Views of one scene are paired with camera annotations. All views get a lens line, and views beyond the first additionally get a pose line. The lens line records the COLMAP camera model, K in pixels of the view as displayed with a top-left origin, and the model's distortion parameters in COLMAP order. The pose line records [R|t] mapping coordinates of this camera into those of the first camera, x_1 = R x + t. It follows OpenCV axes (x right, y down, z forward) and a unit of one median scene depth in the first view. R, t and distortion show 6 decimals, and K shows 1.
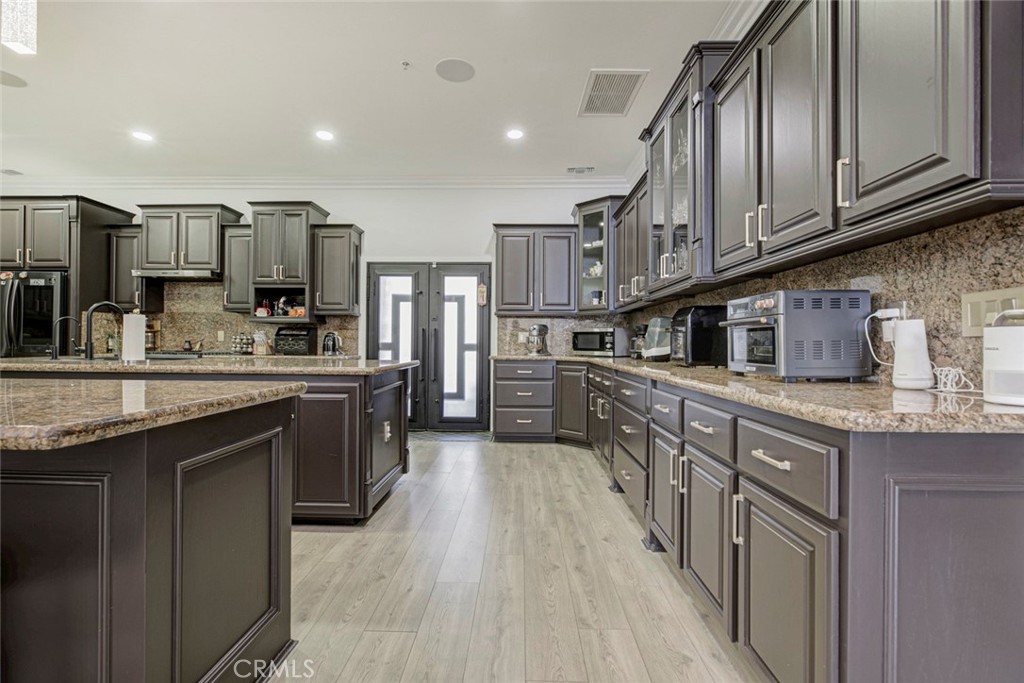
lens RADIAL K [[456.7, 0, 511.4], [0, 456.7, 327.7], [0, 0, 1]] dist [0.008143, -0.004789]
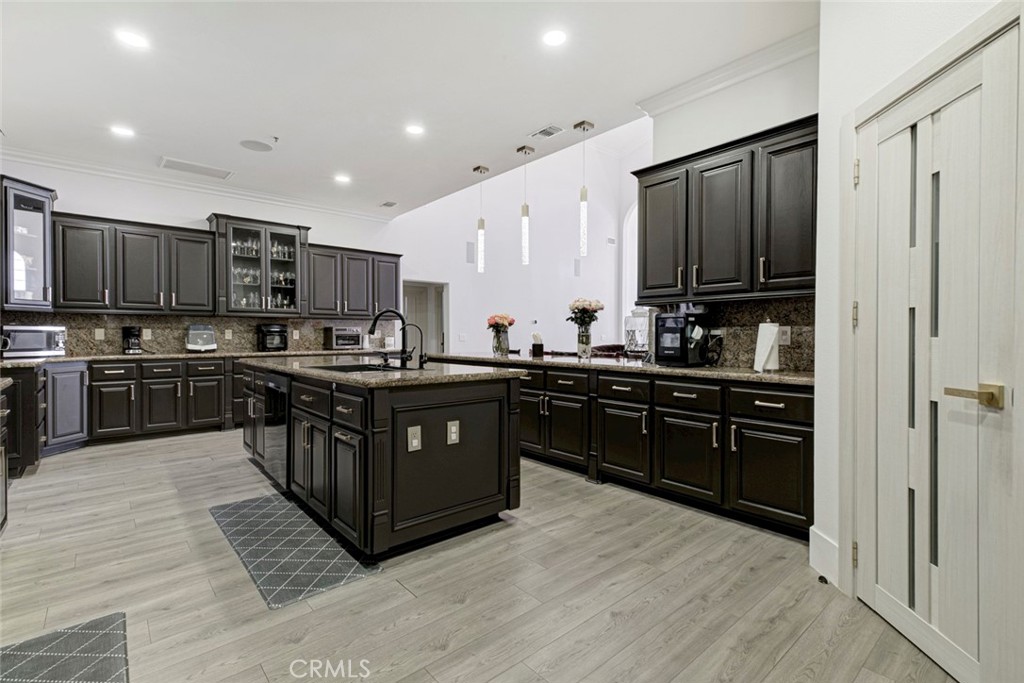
lens RADIAL K [[471.1, 0, 507.5], [0, 471.1, 340.2], [0, 0, 1]] dist [0.001620, 0.000099]
pose [[-0.670808, -0.014850, 0.741483, -1.062560], [-0.027295, 0.999616, -0.004674, 0.007454], [-0.741129, -0.023374, -0.670956, 0.858297]]
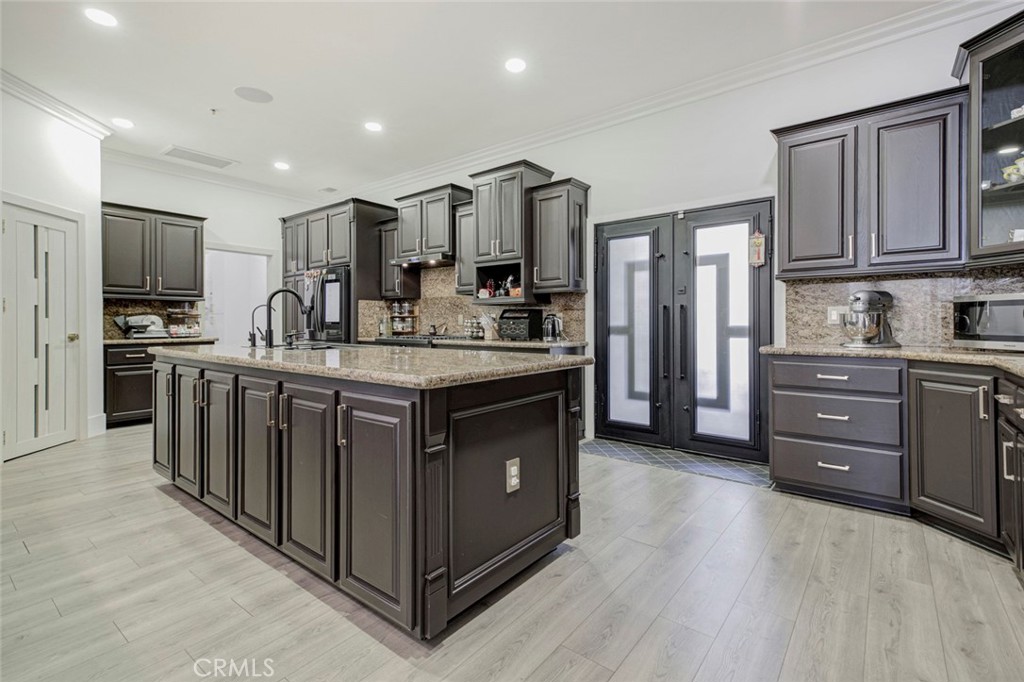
lens RADIAL K [[456.7, 0, 511.4], [0, 456.7, 327.2], [0, 0, 1]] dist [0.008143, -0.004789]
pose [[0.797173, -0.003918, -0.603738, 0.048597], [0.026932, 0.999214, 0.029076, 0.008241], [0.603149, -0.039439, 0.796653, 0.289805]]
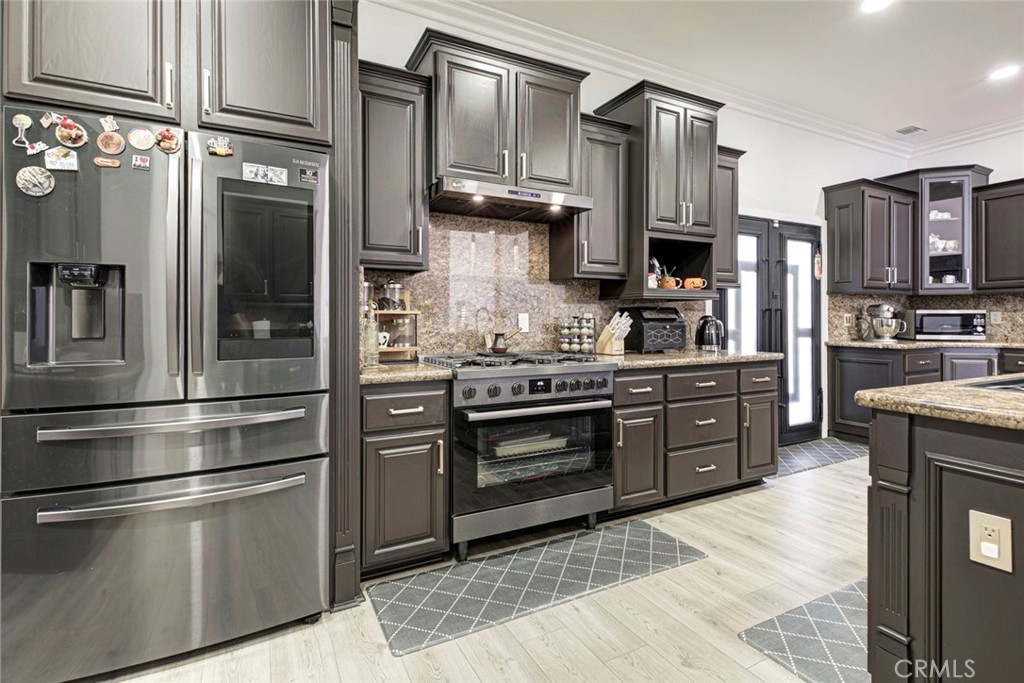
lens RADIAL K [[482.3, 0, 517.9], [0, 482.3, 323.1], [0, 0, 1]] dist [0.004104, -0.000238]
pose [[0.873386, -0.011991, 0.486881, -0.954617], [-0.006688, 0.999307, 0.036609, -0.001377], [-0.486983, -0.035230, 0.872701, 0.533124]]
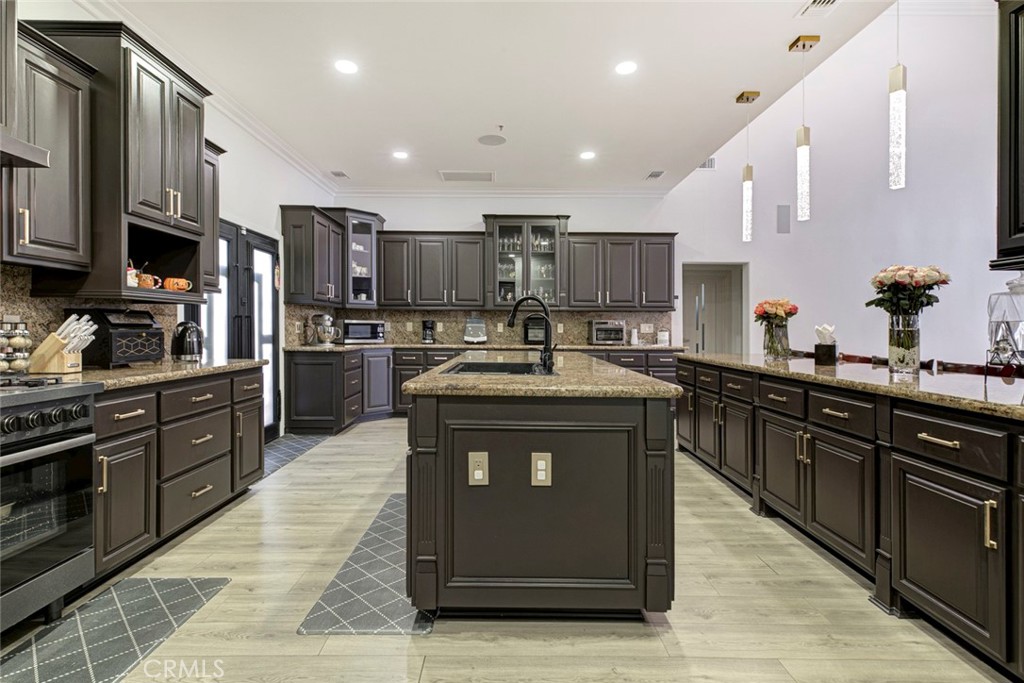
lens RADIAL K [[486.2, 0, 504.1], [0, 486.2, 331.1], [0, 0, 1]] dist [0.011305, -0.004677]
pose [[-0.021659, -0.012686, 0.999685, -1.010537], [-0.038414, 0.999192, 0.011847, 0.000430], [-0.999027, -0.038145, -0.022129, 0.611096]]
